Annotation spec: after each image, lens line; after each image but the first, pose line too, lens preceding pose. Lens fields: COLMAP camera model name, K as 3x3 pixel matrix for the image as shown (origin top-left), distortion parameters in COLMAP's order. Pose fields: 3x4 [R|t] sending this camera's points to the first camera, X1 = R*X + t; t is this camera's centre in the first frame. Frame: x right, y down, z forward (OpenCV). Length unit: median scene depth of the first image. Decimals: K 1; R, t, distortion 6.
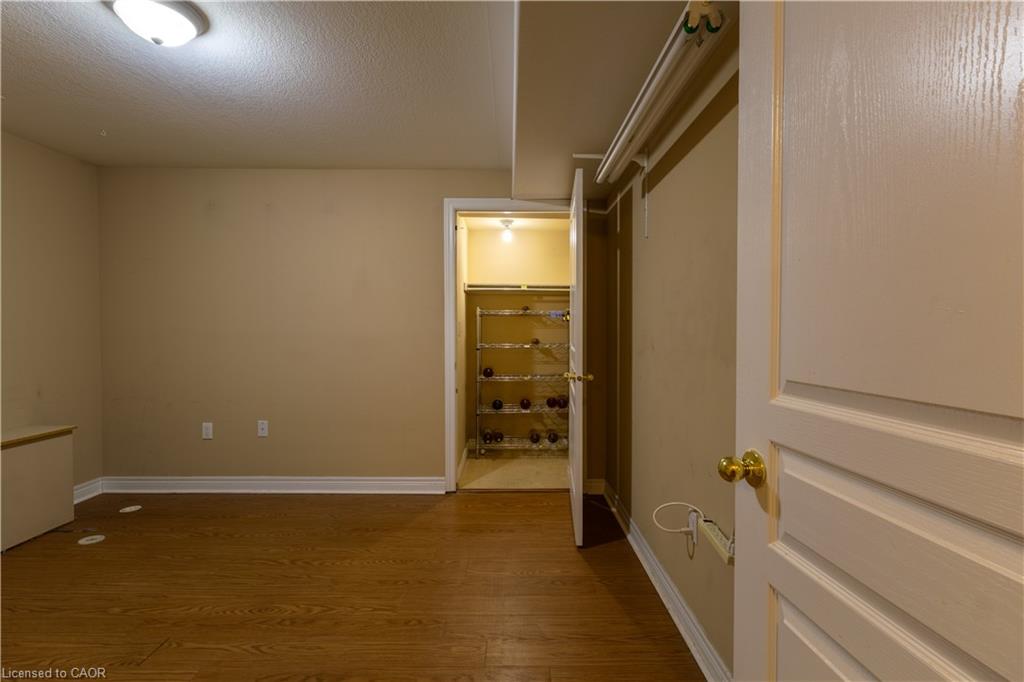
lens RADIAL K [[470.6, 0, 513.0], [0, 470.6, 341.5], [0, 0, 1]] dist [0.004419, 0.000239]
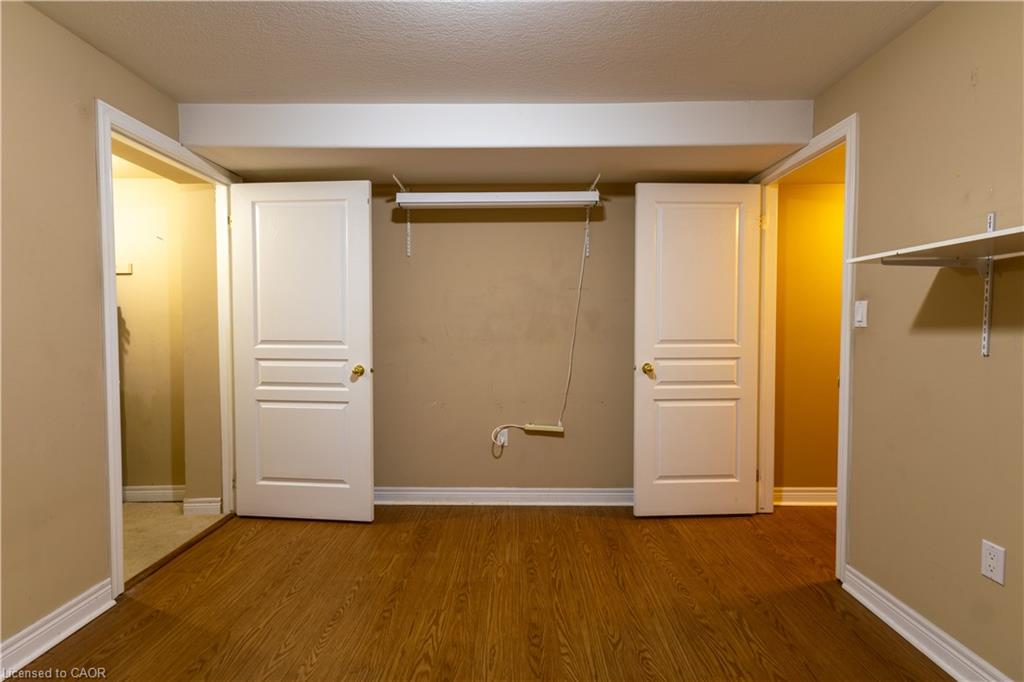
lens RADIAL K [[470.6, 0, 513.0], [0, 470.6, 341.5], [0, 0, 1]] dist [0.004419, 0.000239]
pose [[0.020045, -0.033841, 0.999226, -0.902627], [0.025558, 0.999118, 0.033325, -0.016343], [-0.999472, 0.024870, 0.020892, 0.604020]]
